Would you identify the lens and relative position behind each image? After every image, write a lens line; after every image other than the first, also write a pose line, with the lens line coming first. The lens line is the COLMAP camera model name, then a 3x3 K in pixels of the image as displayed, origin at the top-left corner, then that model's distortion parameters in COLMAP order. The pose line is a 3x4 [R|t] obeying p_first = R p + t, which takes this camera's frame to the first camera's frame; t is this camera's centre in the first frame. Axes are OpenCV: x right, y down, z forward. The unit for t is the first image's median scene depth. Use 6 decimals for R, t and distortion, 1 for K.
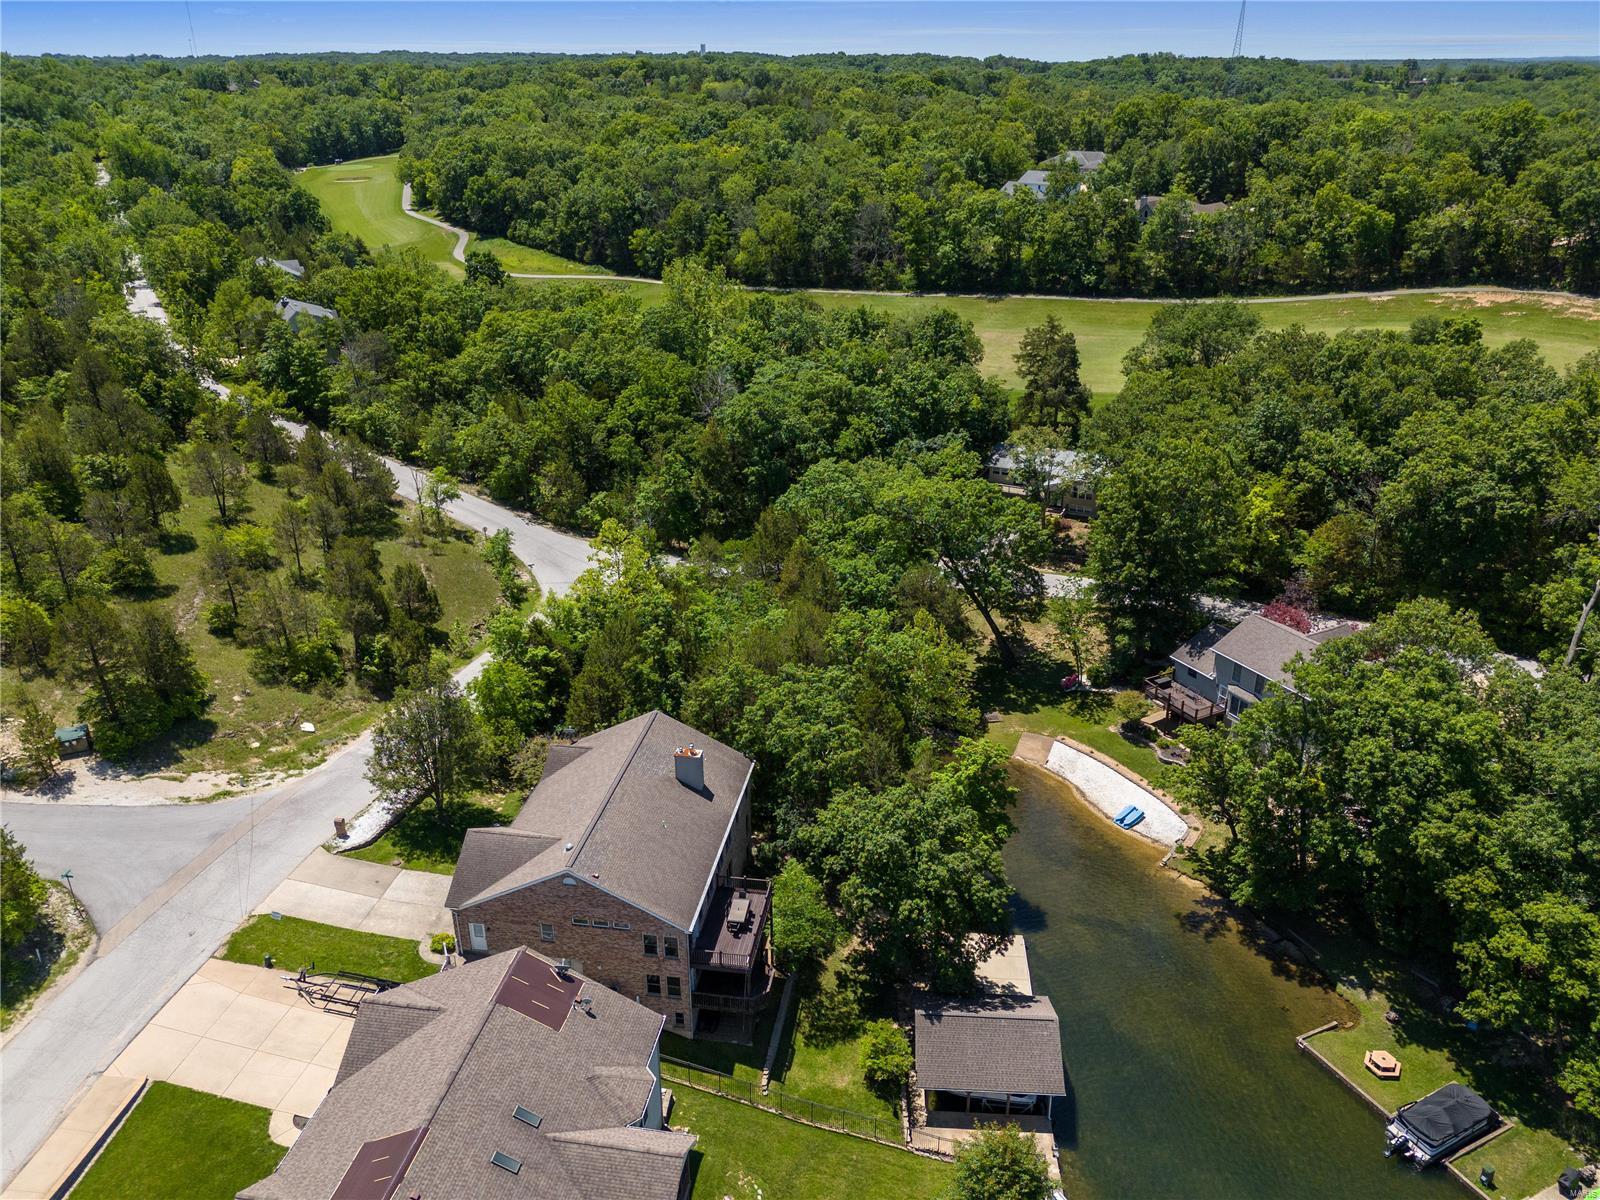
lens RADIAL K [[1171.6, 0, 800.0], [0, 1171.6, 600.0], [0, 0, 1]] dist [0.002726, 0.001218]
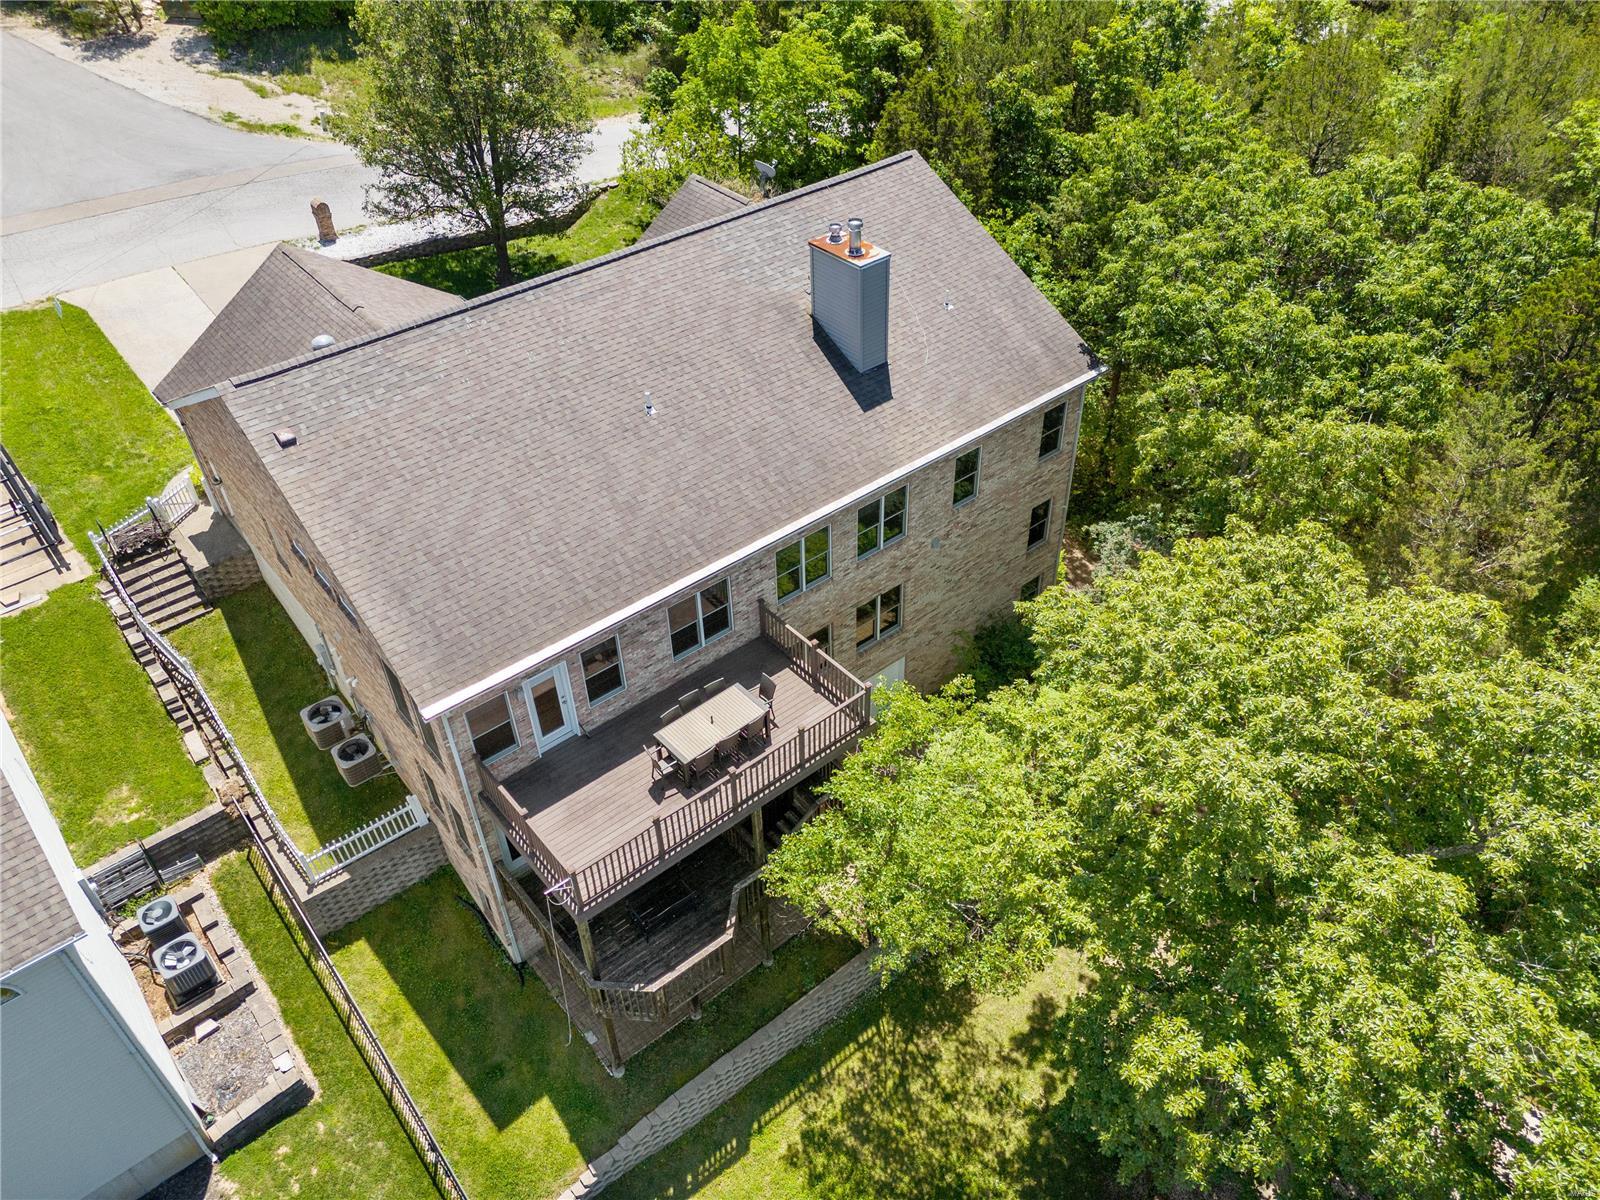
lens RADIAL K [[1171.6, 0, 800.0], [0, 1171.6, 600.0], [0, 0, 1]] dist [0.002726, 0.001218]
pose [[0.753379, 0.422466, -0.503927, 0.104188], [-0.257254, 0.894601, 0.365388, 0.102713], [0.605178, -0.145638, 0.782655, 0.710557]]
